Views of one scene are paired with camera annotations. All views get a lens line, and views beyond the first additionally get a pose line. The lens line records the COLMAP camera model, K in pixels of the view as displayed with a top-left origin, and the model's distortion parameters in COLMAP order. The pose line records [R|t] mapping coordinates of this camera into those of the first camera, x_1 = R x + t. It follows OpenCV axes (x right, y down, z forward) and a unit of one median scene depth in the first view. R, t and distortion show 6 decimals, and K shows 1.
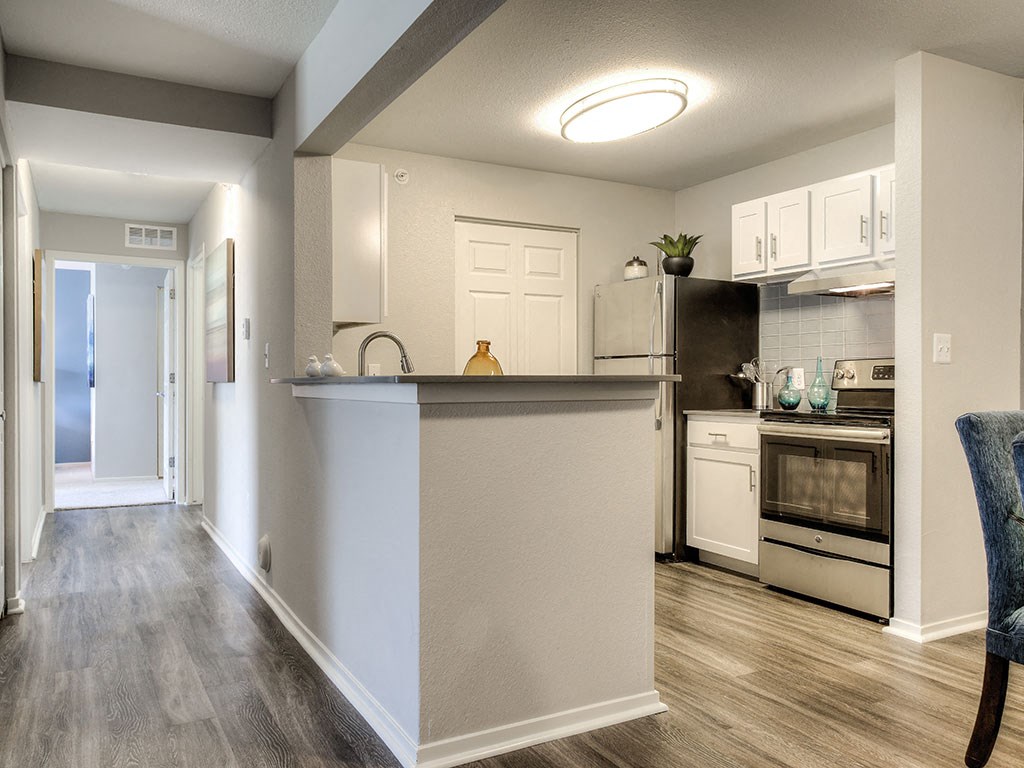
lens RADIAL K [[782.8, 0, 497.7], [0, 782.8, 382.6], [0, 0, 1]] dist [-0.000862, -0.002029]
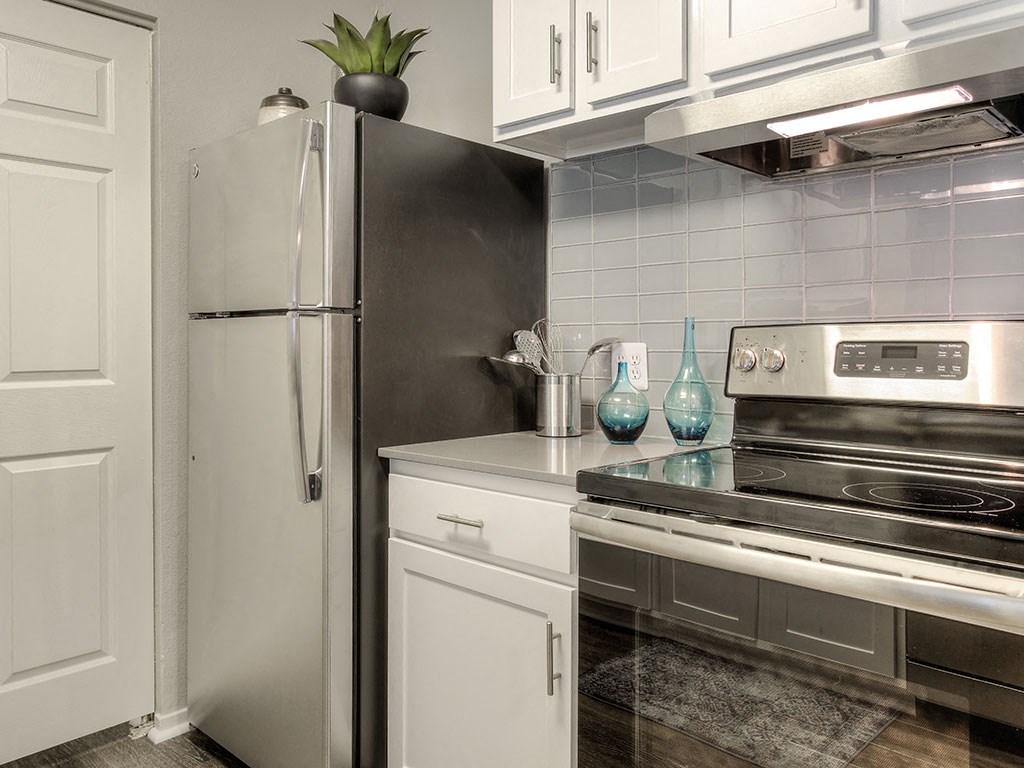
lens RADIAL K [[782.8, 0, 497.7], [0, 782.8, 382.6], [0, 0, 1]] dist [-0.000862, -0.002029]
pose [[0.951561, -0.015705, 0.307057, 0.169786], [0.000451, 0.998765, 0.049688, -0.017820], [-0.307458, -0.047143, 0.950393, 0.592675]]
